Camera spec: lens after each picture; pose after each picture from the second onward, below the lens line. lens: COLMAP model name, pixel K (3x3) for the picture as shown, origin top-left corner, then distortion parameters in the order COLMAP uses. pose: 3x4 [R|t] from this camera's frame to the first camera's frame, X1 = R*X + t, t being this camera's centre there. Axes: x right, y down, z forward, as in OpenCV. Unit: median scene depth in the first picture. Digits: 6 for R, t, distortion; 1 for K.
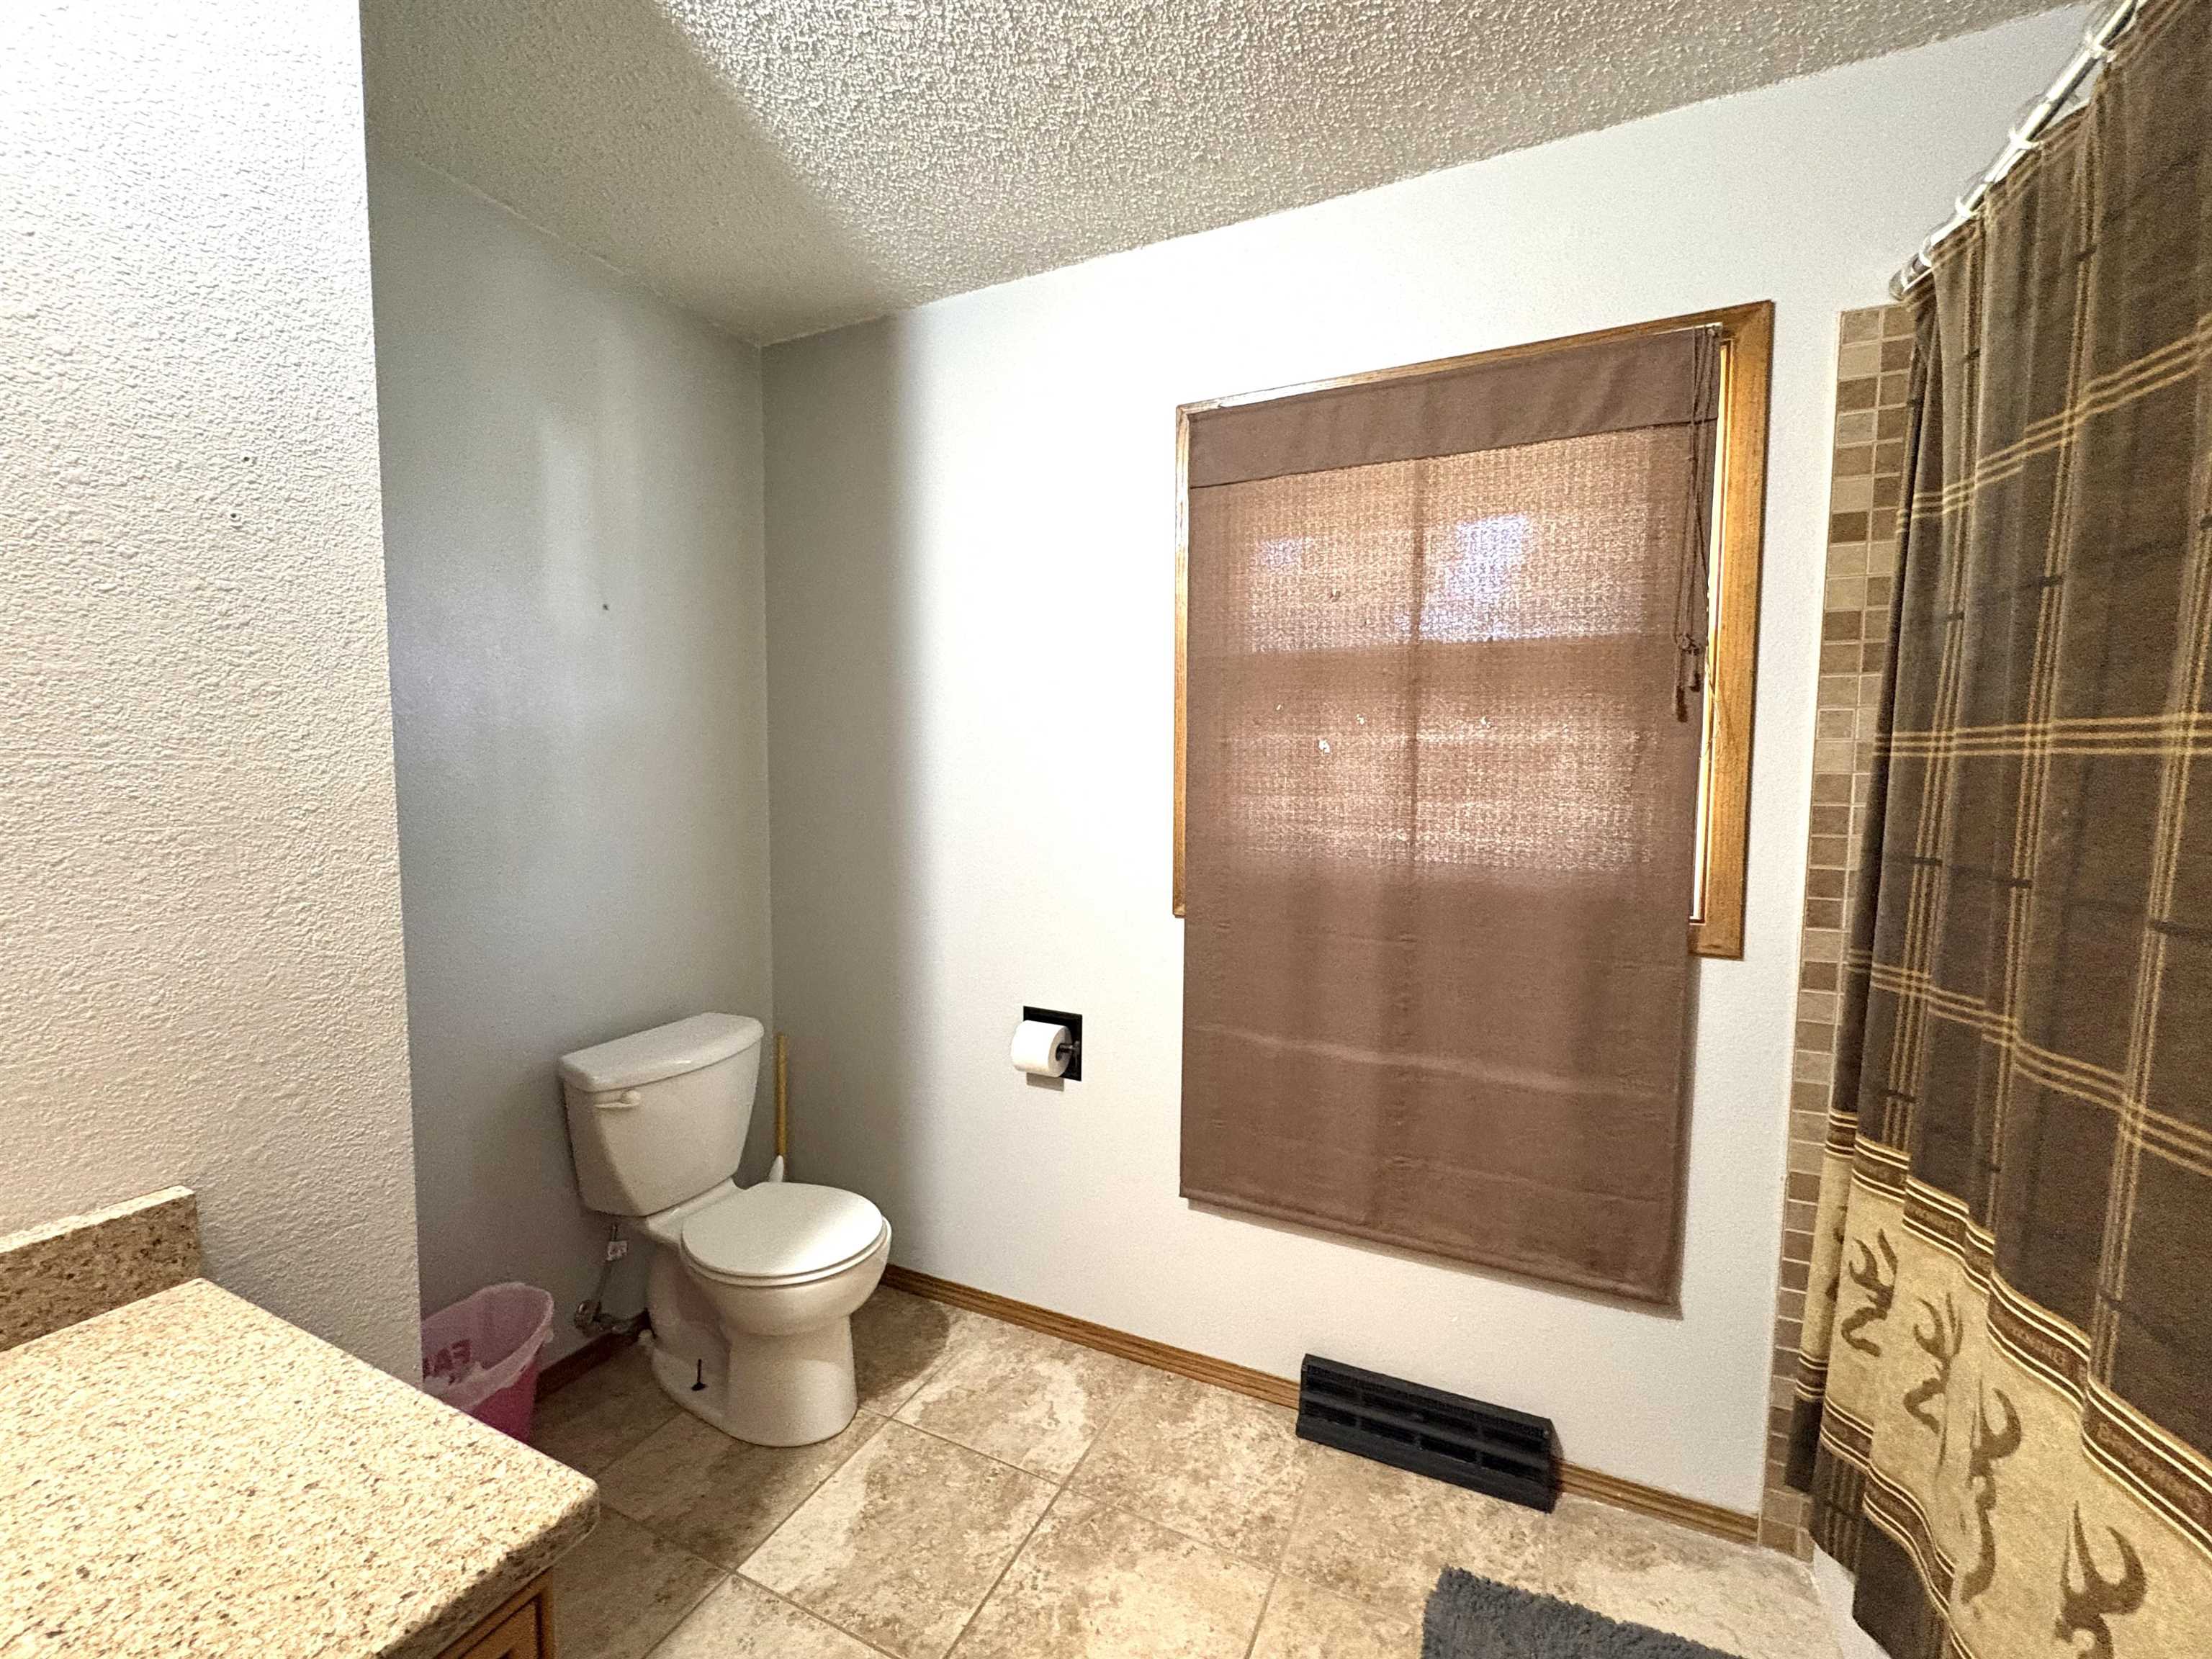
lens RADIAL K [[911.9, 0, 1106.5], [0, 911.9, 834.7], [0, 0, 1]] dist [0.003317, -0.000457]
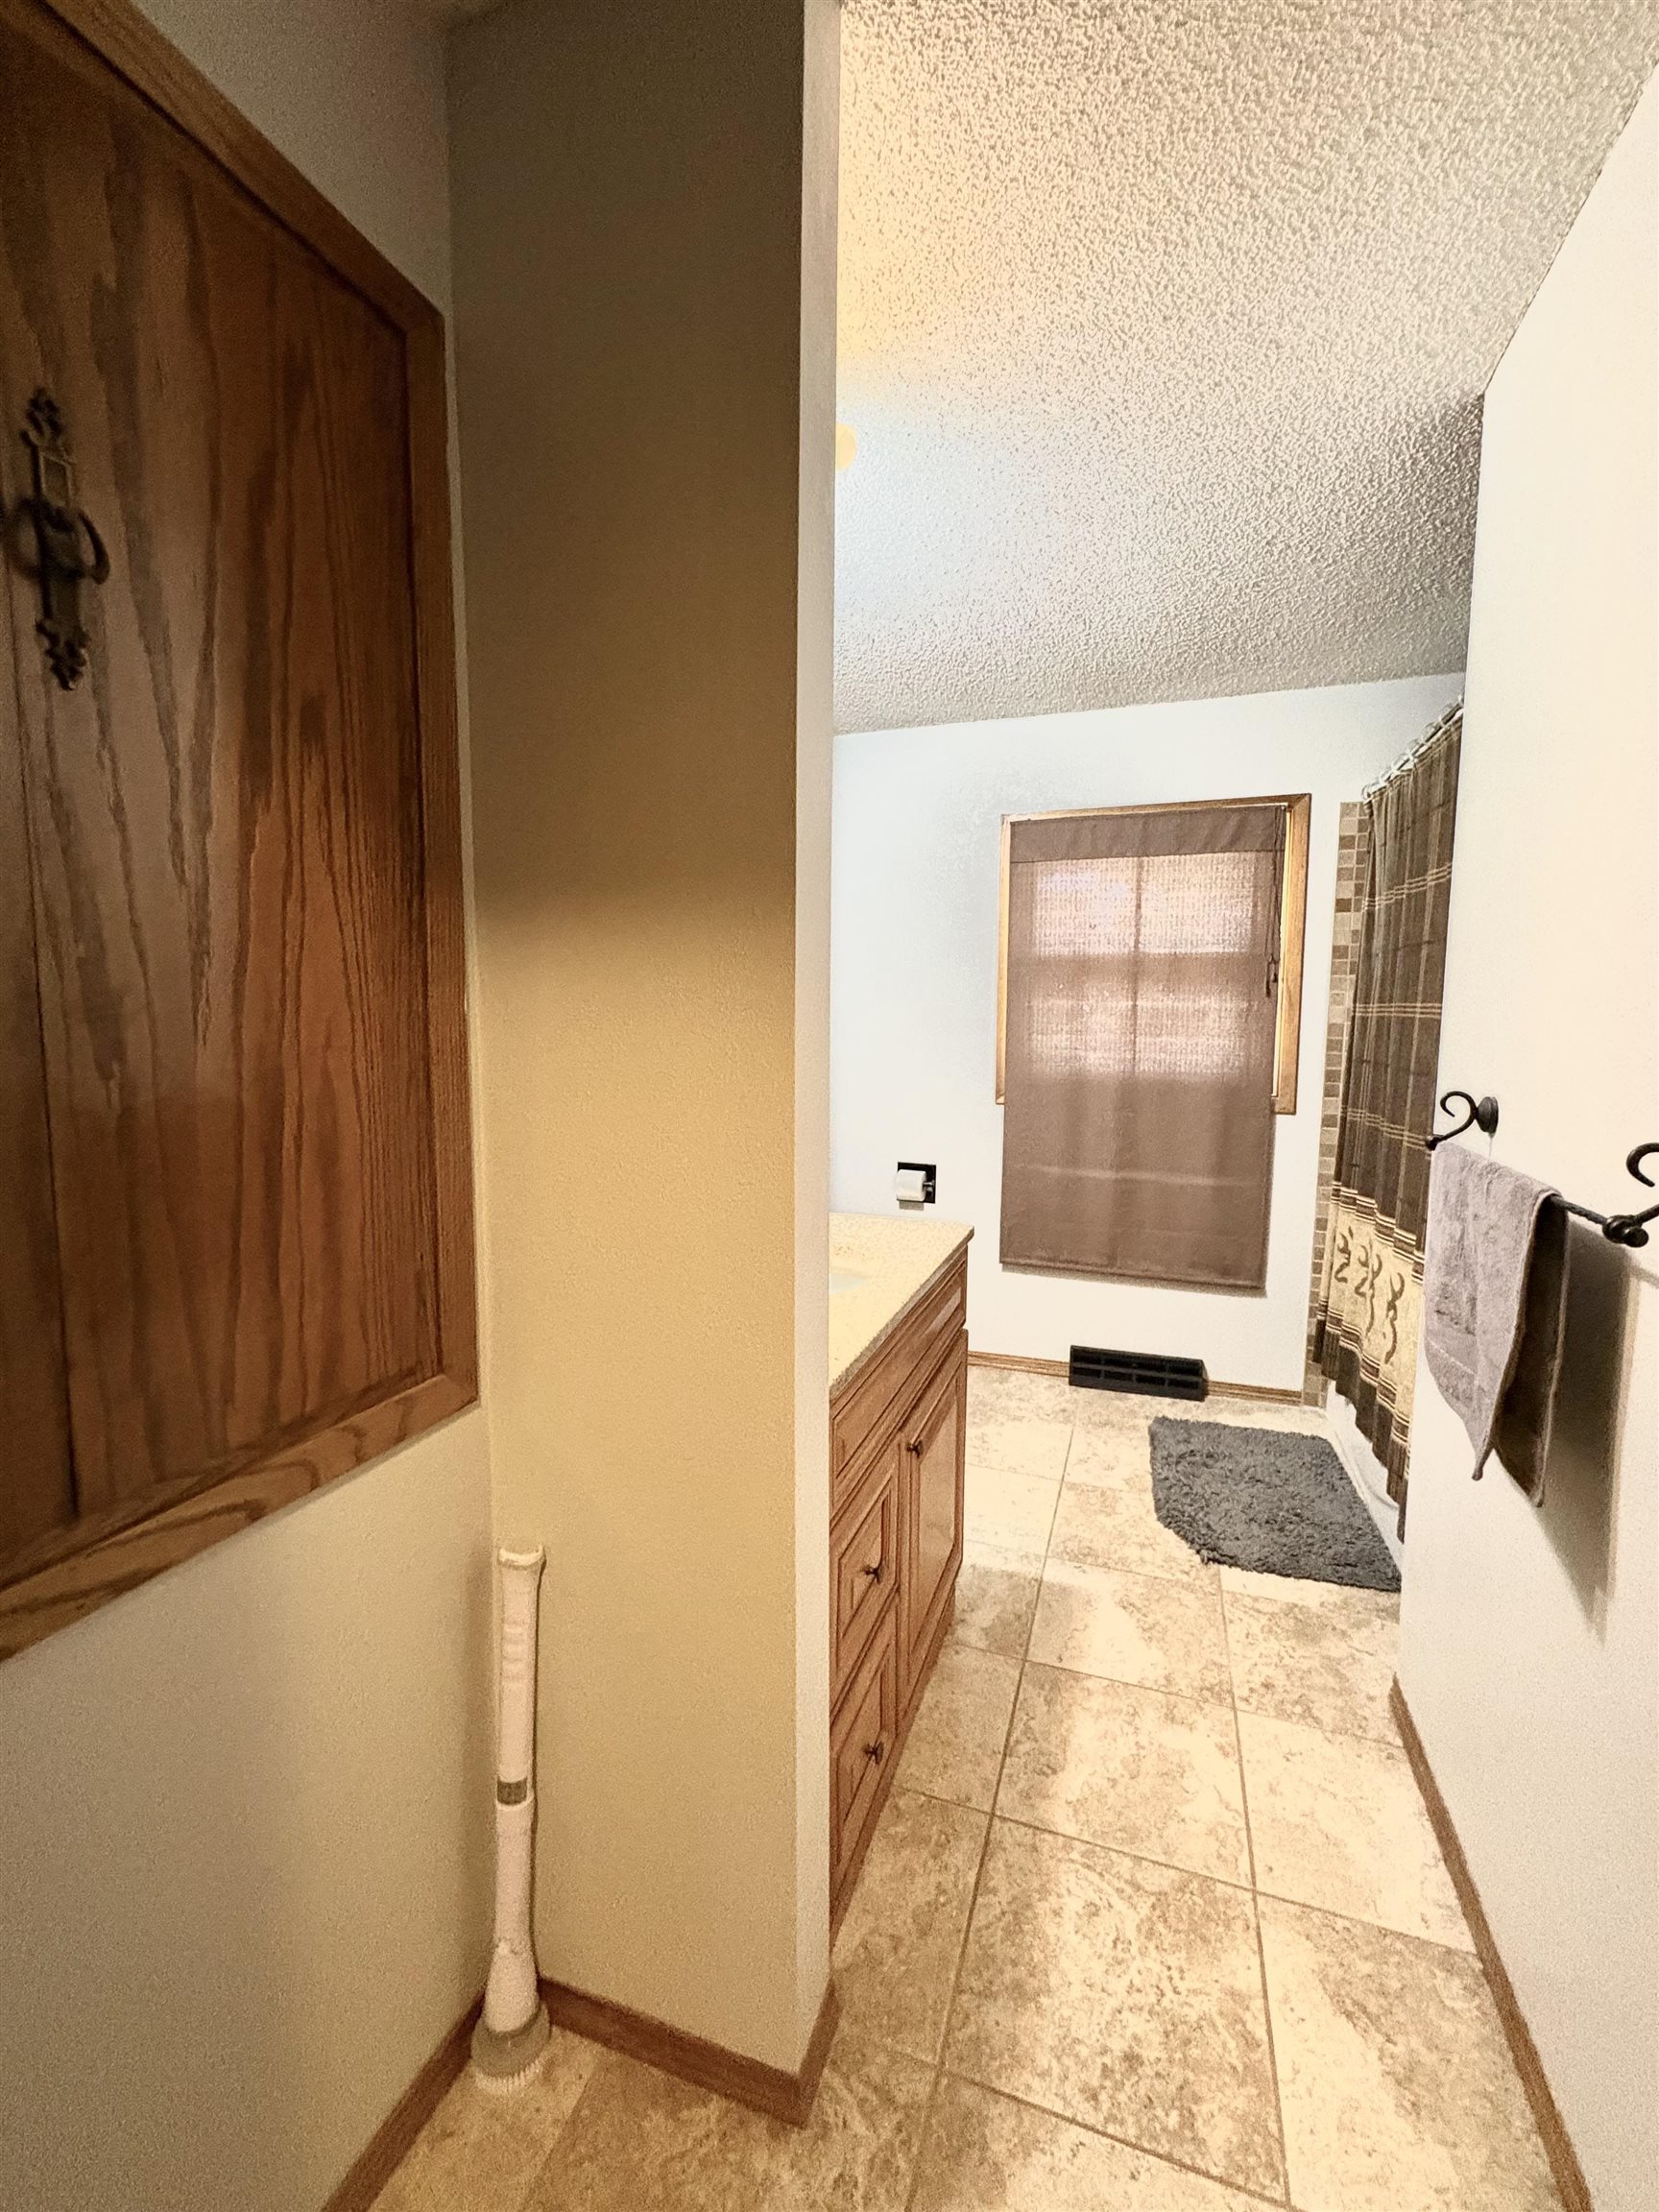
lens RADIAL K [[911.9, 0, 834.2], [0, 911.9, 1107.5], [0, 0, 1]] dist [0.003317, -0.000457]
pose [[0.993346, -0.007455, 0.114926, -0.536981], [0.004779, 0.999711, 0.023550, 0.065289], [-0.115068, -0.022844, 0.993095, -0.867838]]
